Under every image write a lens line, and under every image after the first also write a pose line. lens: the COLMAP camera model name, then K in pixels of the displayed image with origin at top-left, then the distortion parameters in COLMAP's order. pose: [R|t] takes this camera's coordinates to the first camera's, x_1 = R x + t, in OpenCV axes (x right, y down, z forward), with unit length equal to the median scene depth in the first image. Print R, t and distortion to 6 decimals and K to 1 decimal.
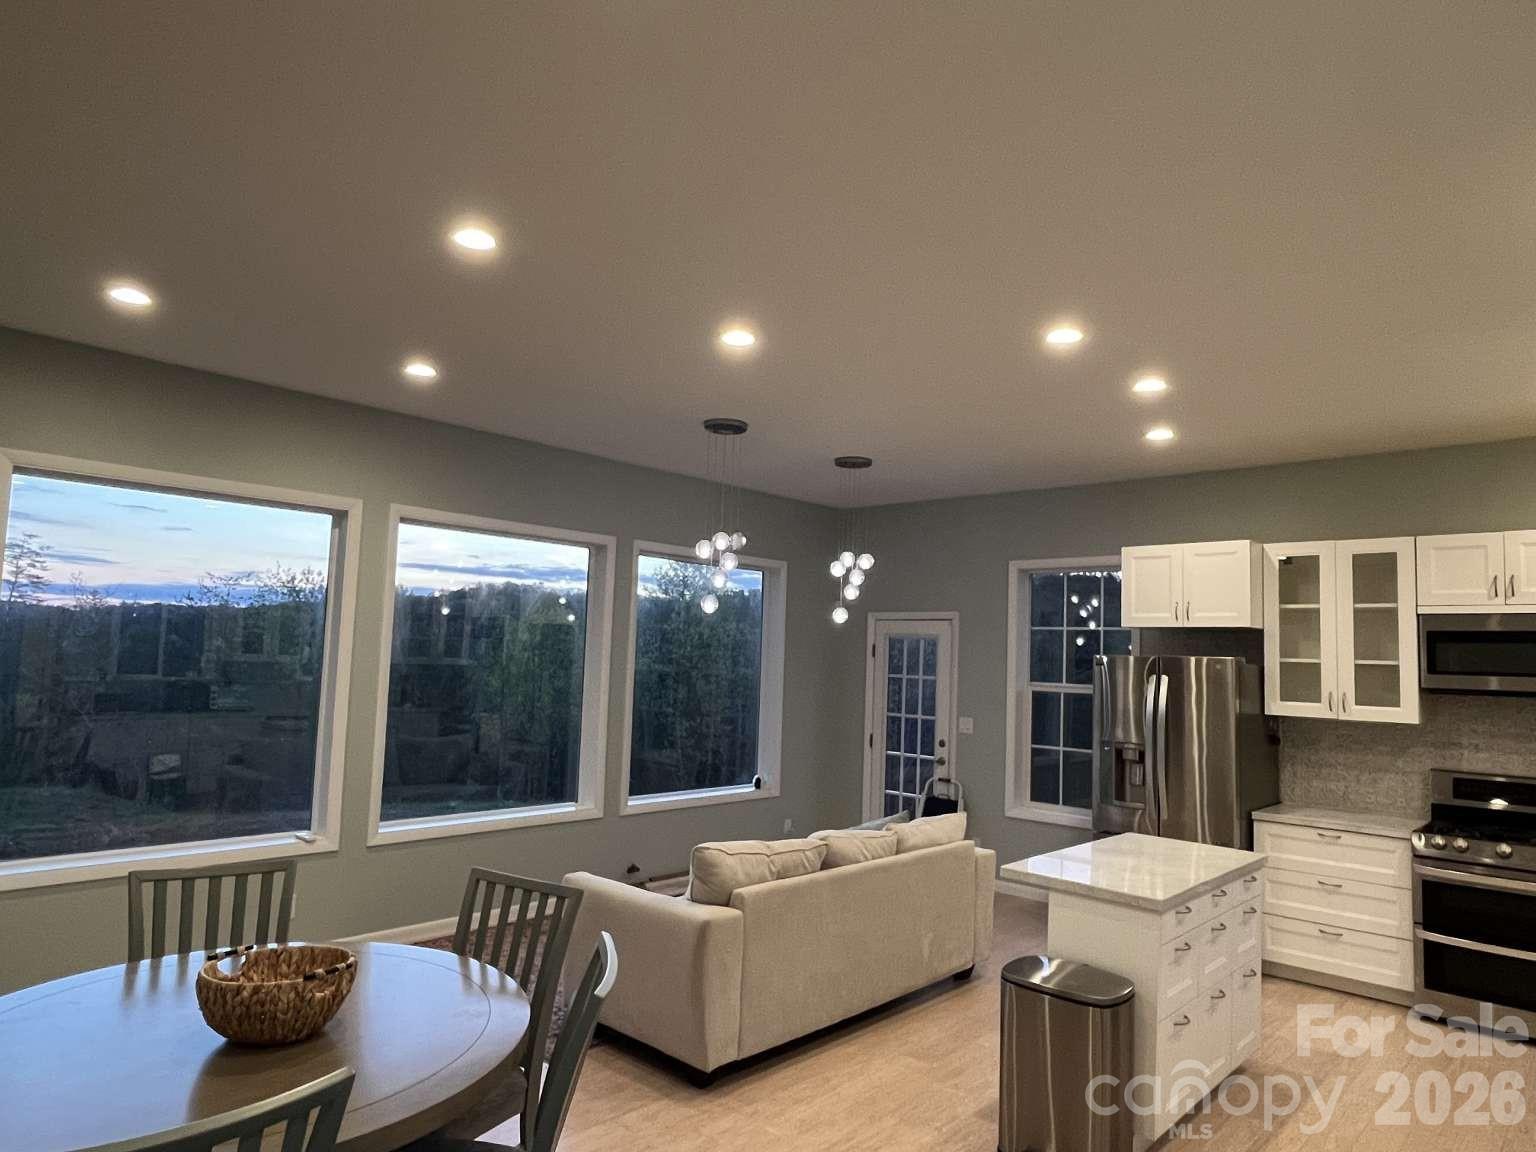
lens RADIAL K [[965.9, 0, 768.0], [0, 965.9, 576.0], [0, 0, 1]] dist [0.000131, -0.000066]
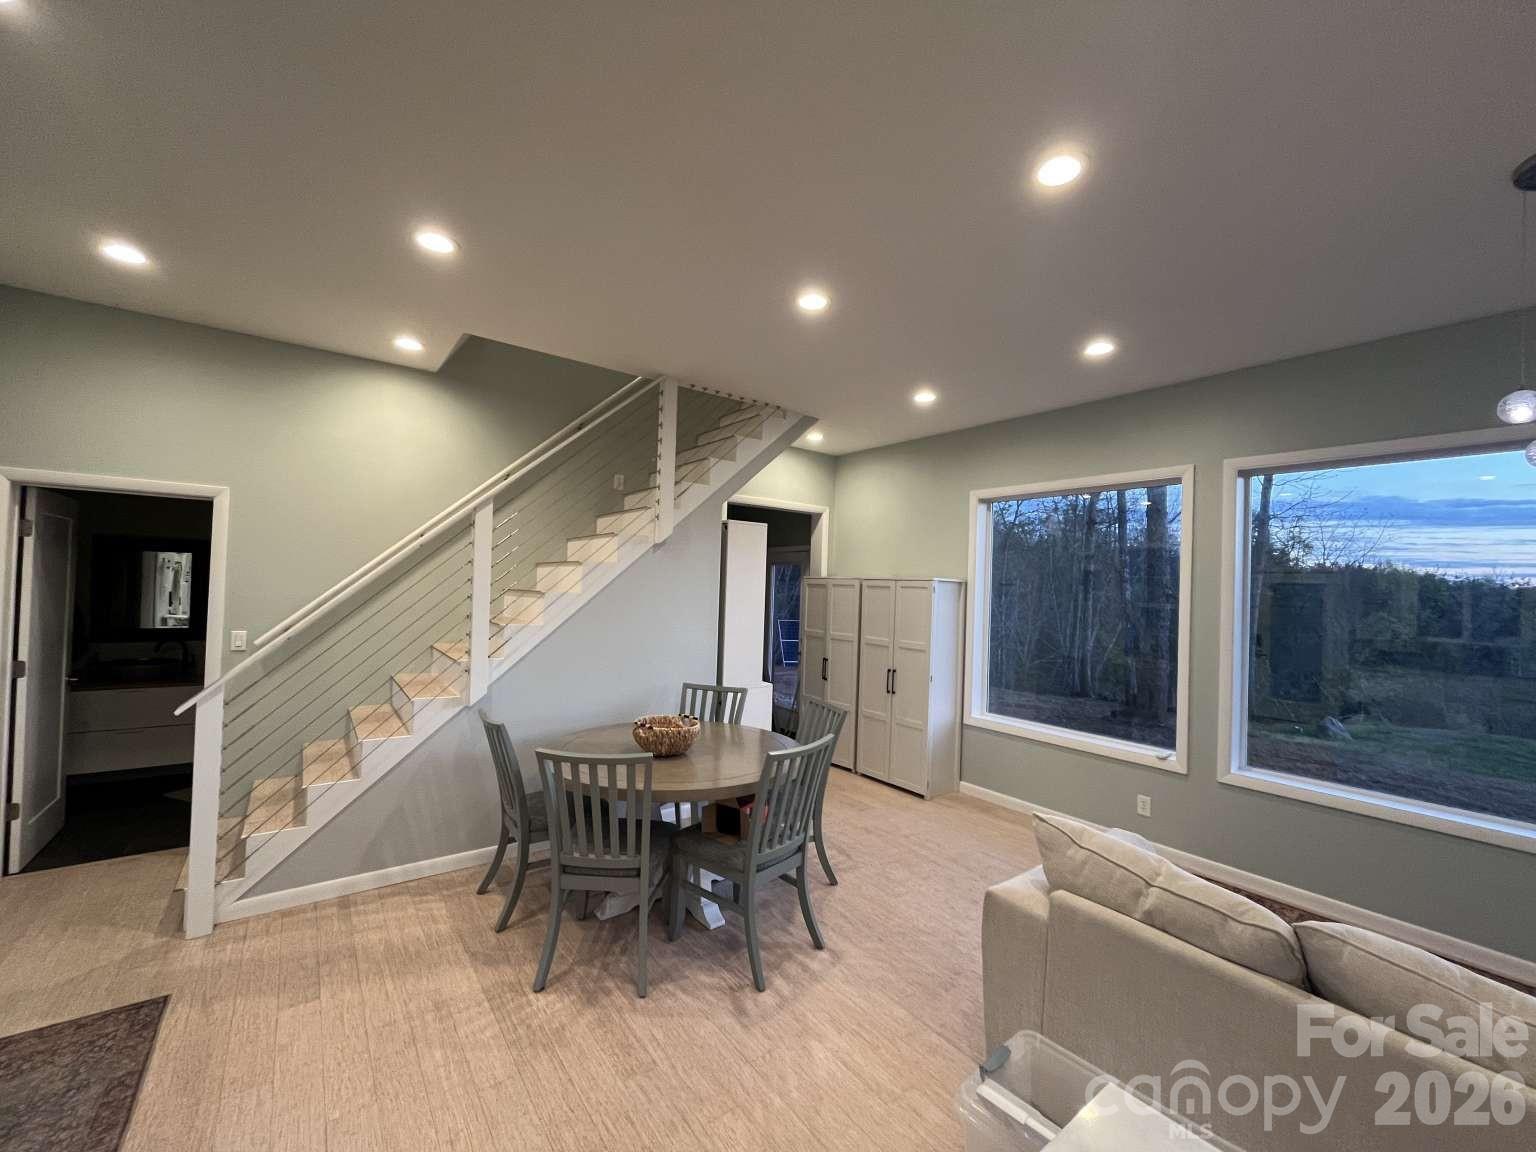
lens RADIAL K [[622.8, 0, 768.0], [0, 622.8, 576.0], [0, 0, 1]] dist [-0.000014, -0.000086]
pose [[-0.167000, -0.054057, -0.984474, 0.373892], [0.050206, 0.996734, -0.063247, 0.073091], [0.984678, -0.059988, -0.163740, 0.648066]]
